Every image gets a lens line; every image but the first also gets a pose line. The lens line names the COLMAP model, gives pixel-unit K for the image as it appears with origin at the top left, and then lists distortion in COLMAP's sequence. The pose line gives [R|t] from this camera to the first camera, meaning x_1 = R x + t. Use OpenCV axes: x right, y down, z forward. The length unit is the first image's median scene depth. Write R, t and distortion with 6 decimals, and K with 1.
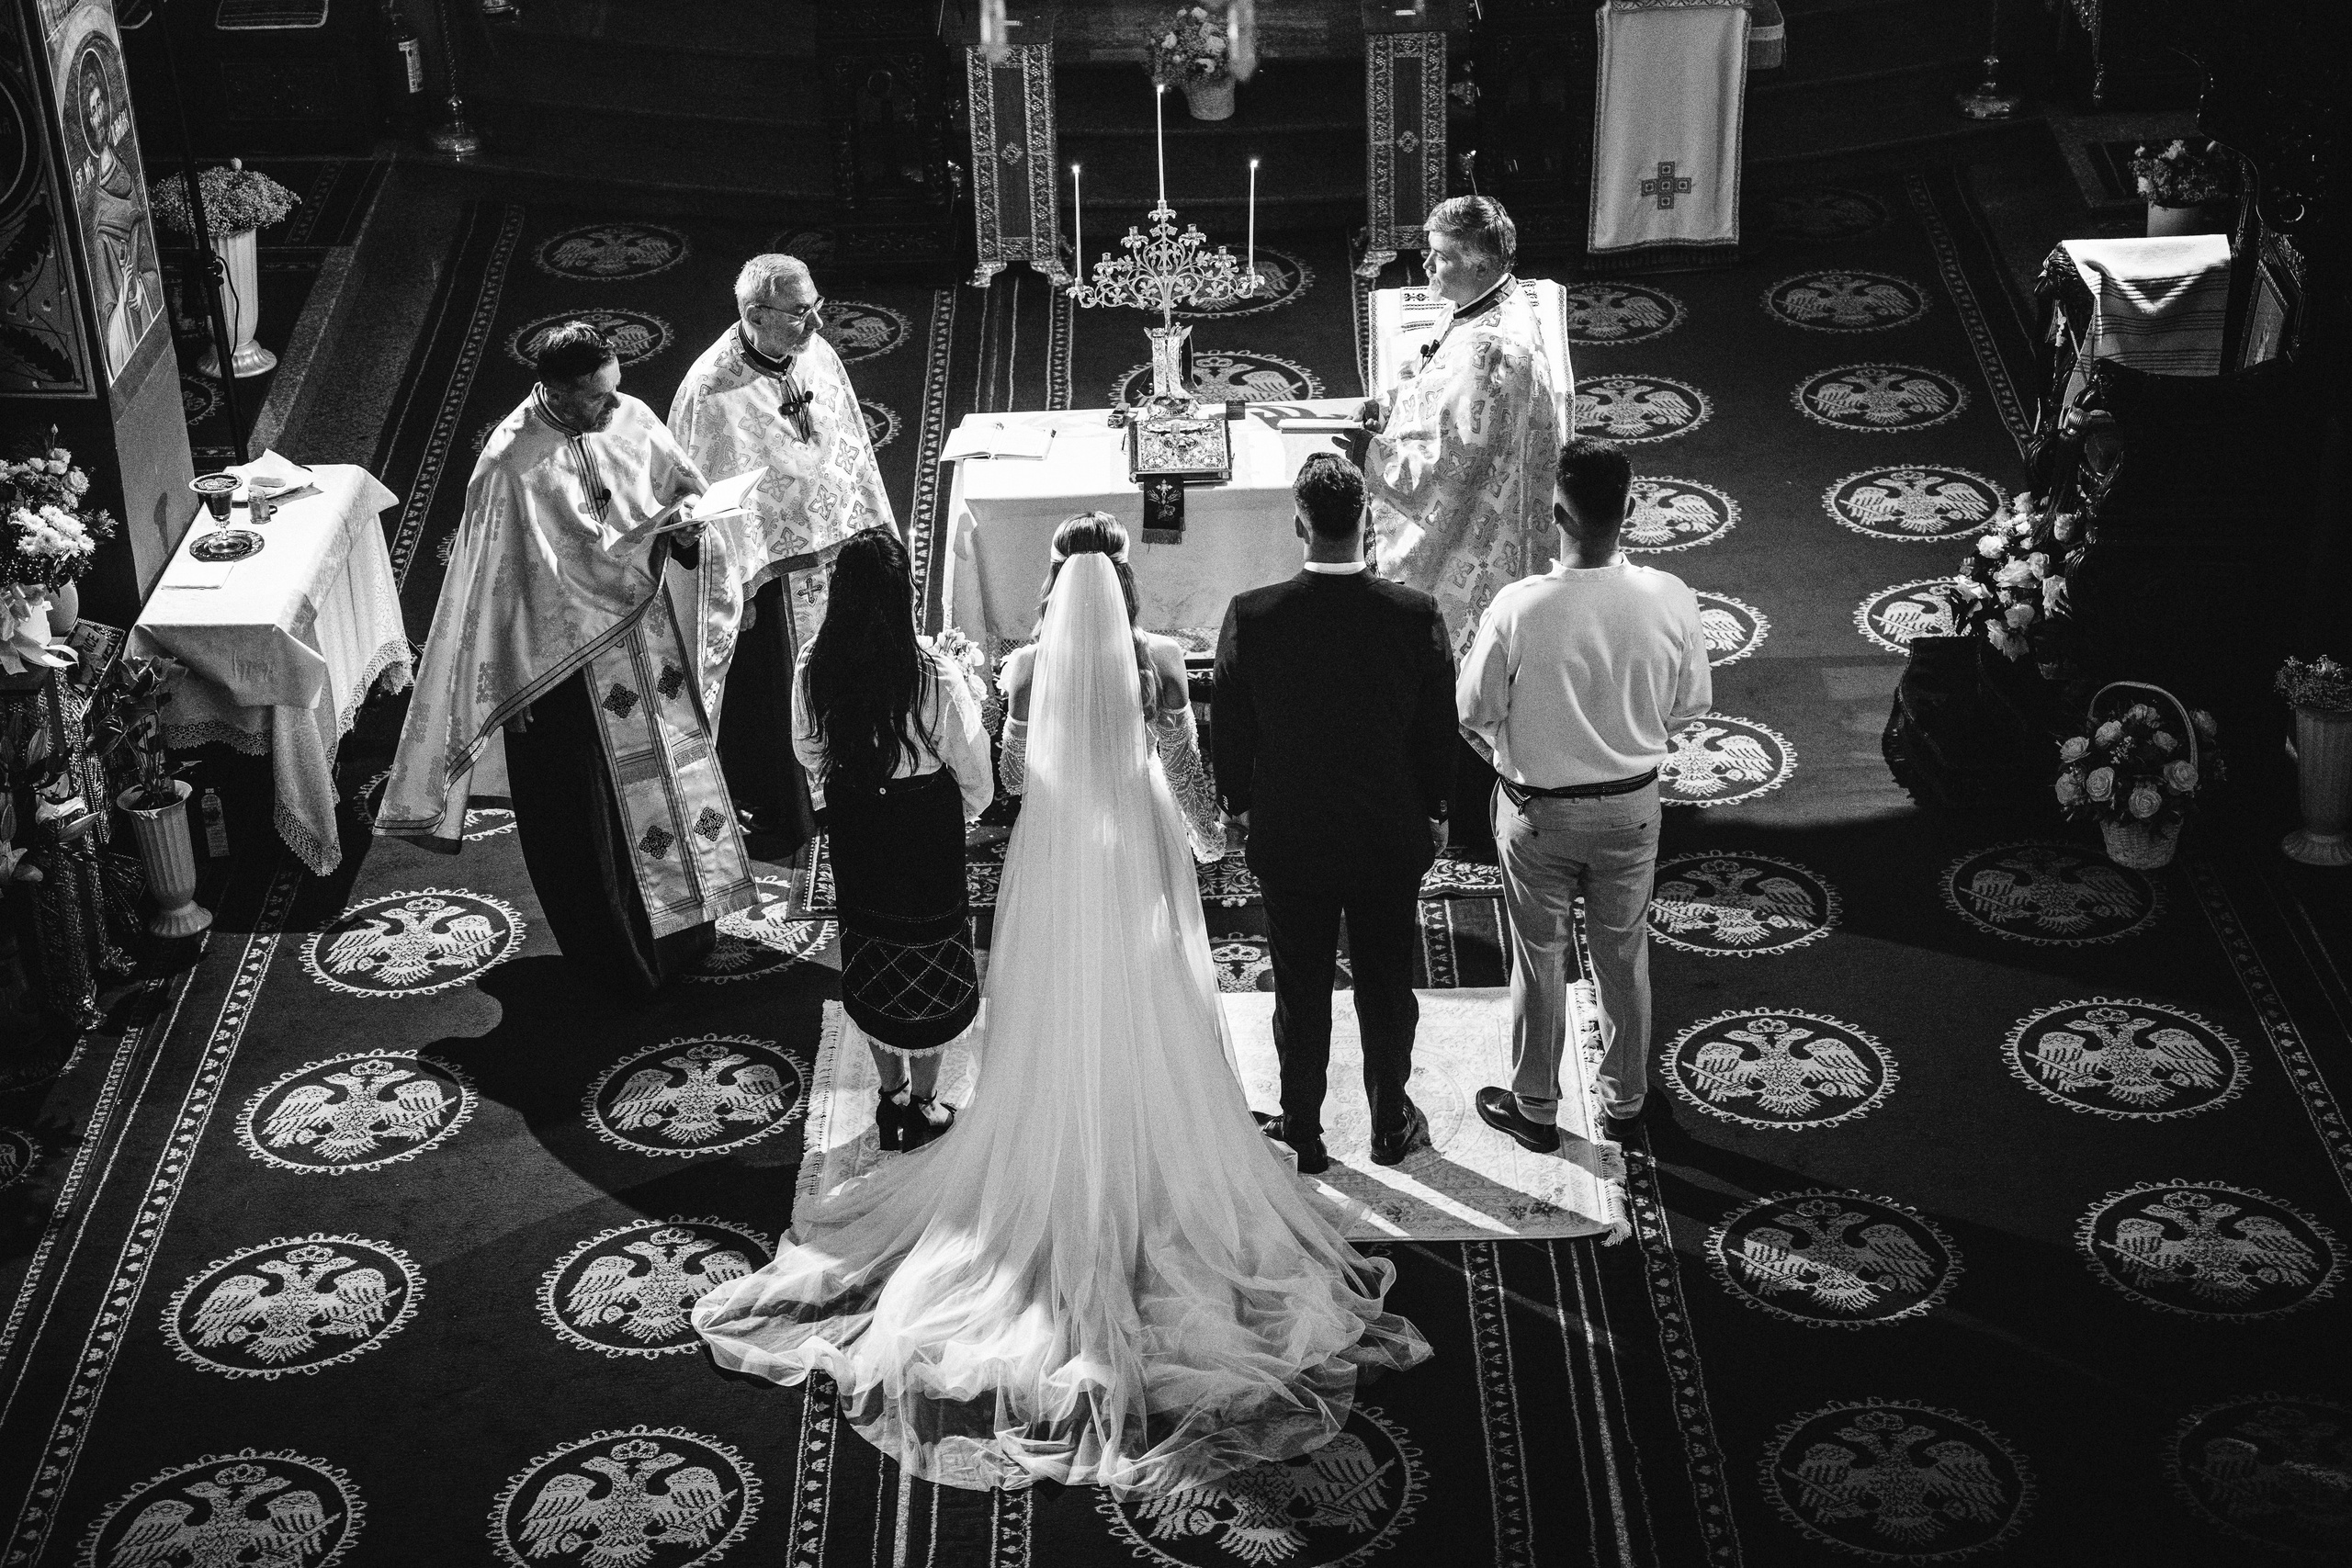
lens RADIAL K [[4148.1, 0, 1176.0], [0, 4148.1, 784.0], [0, 0, 1]] dist [0.287751, 1.005998]
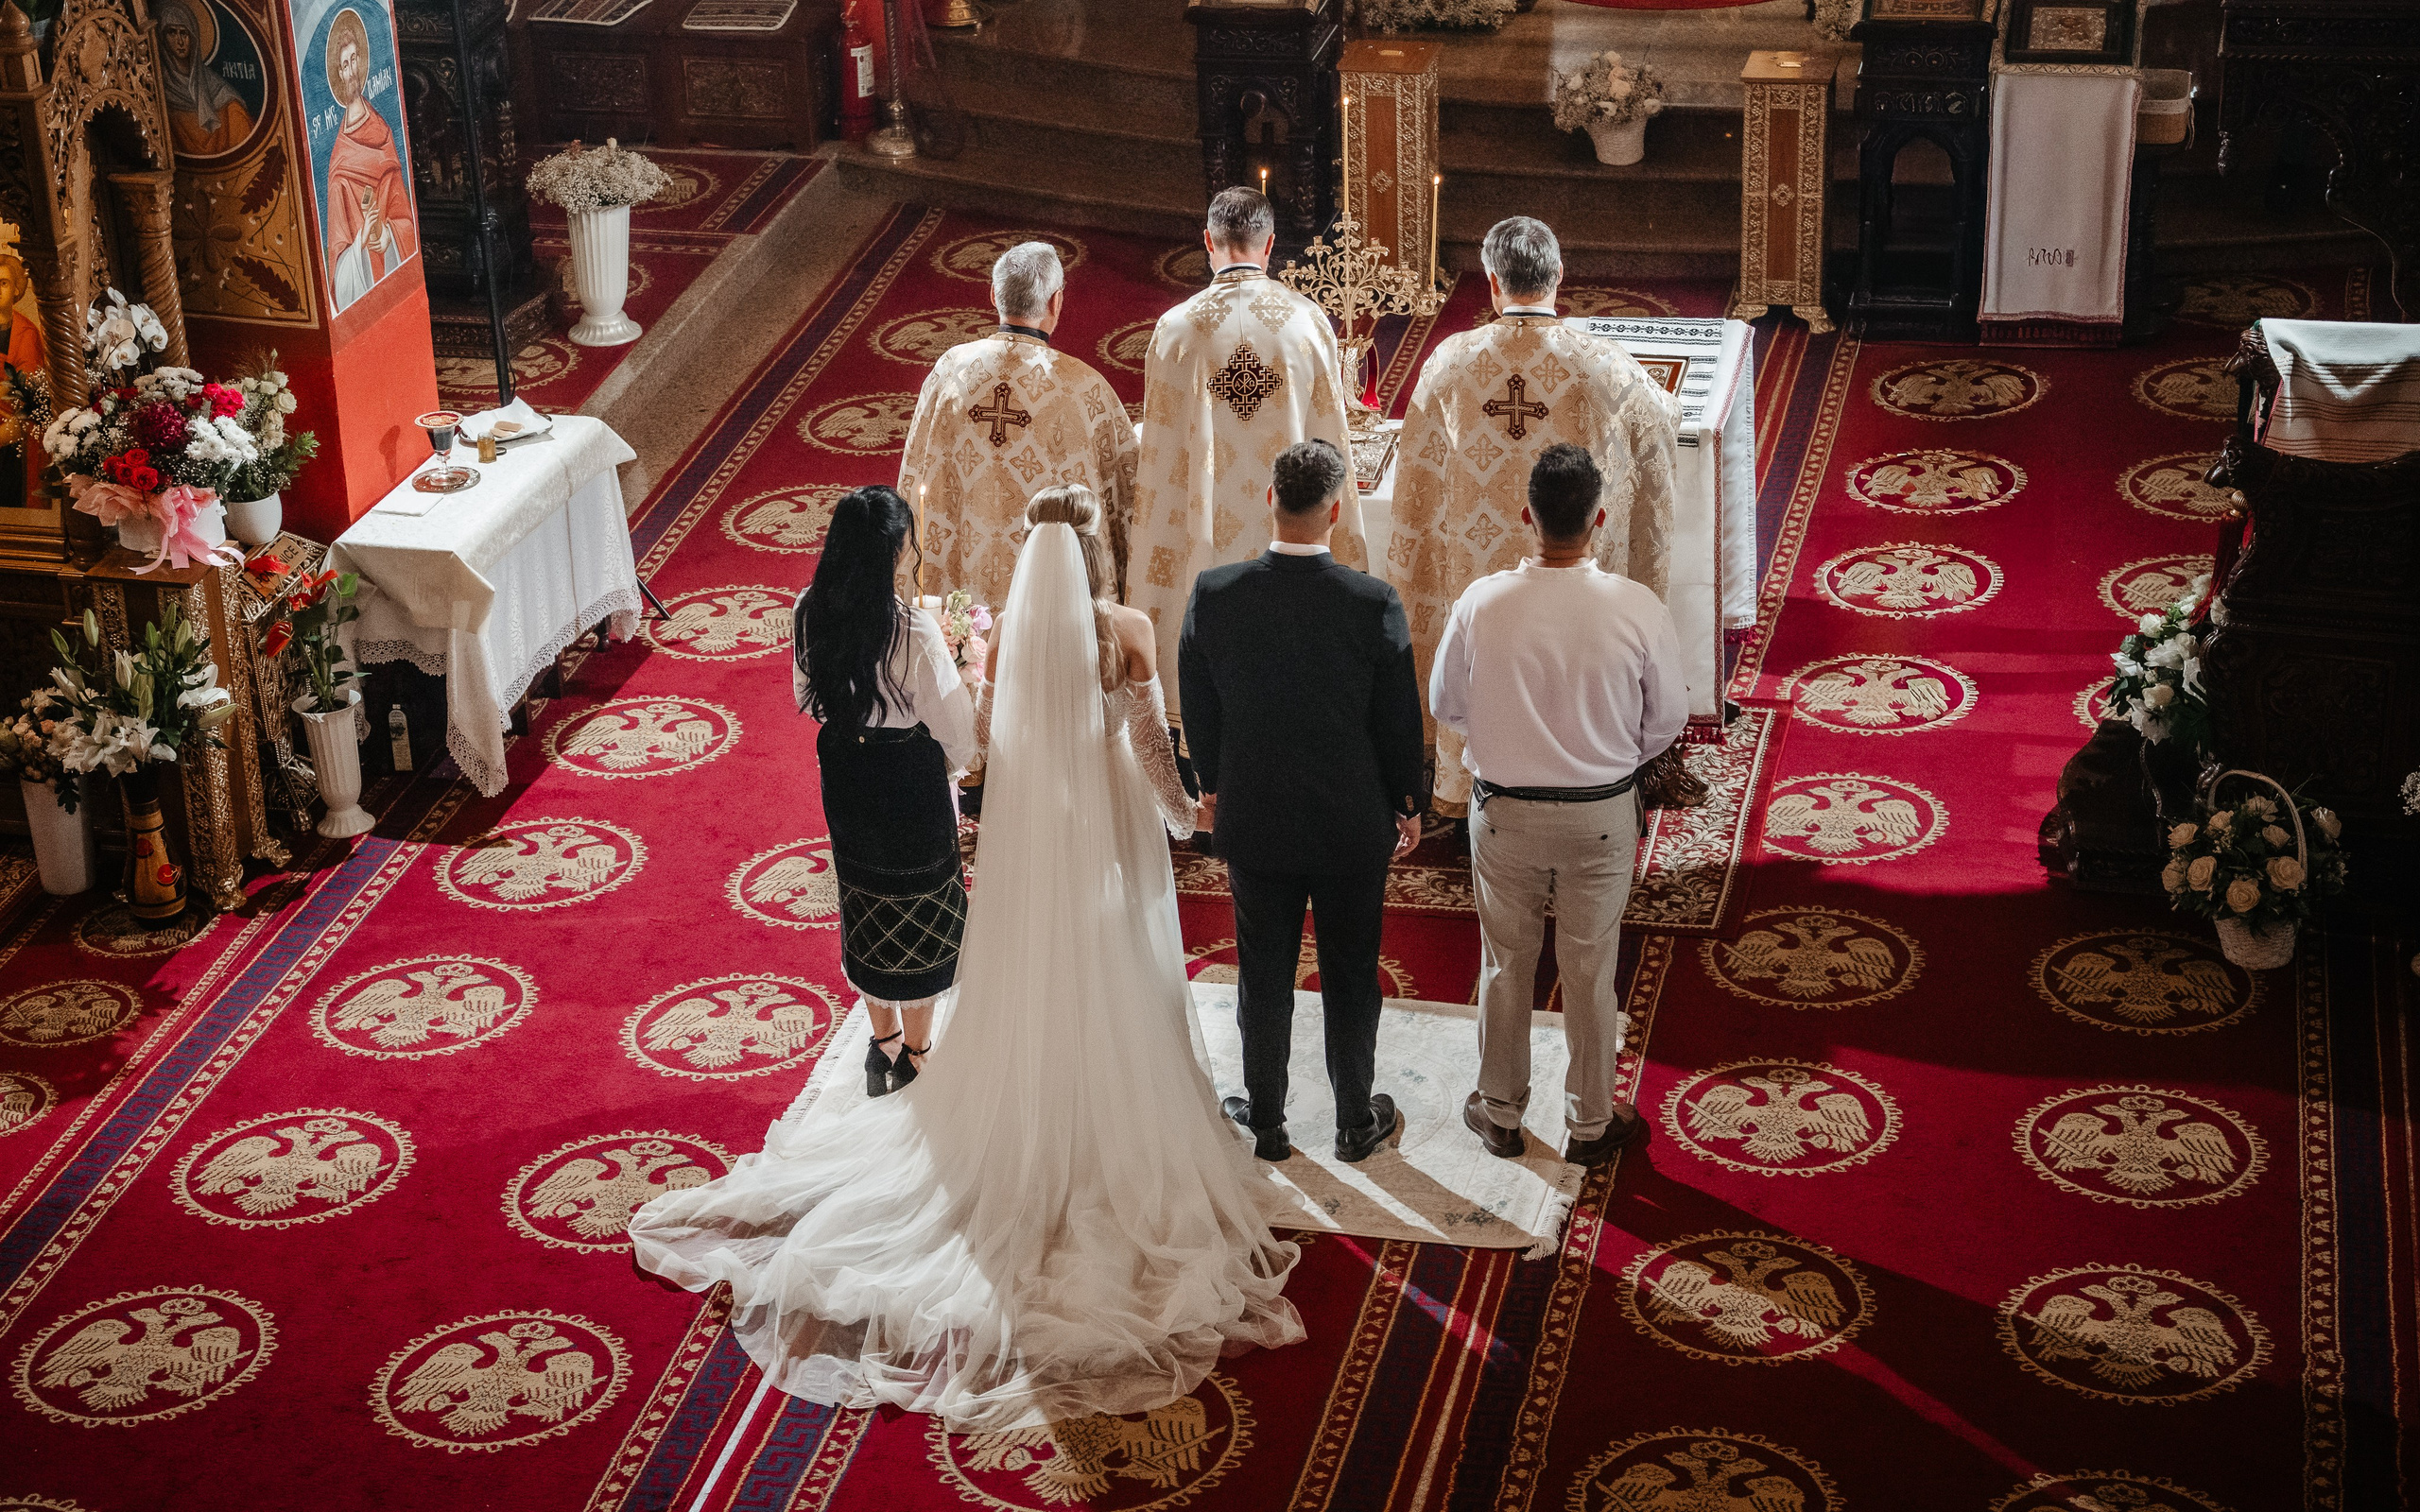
lens RADIAL K [[4402.6, 0, 1210.0], [0, 4402.6, 756.0], [0, 0, 1]] dist [0.285924, 0.348935]
pose [[0.973299, 0.093567, -0.209607, 0.211591], [-0.100993, 0.994573, -0.024983, 0.021947], [0.206132, 0.045485, 0.977466, -0.048075]]
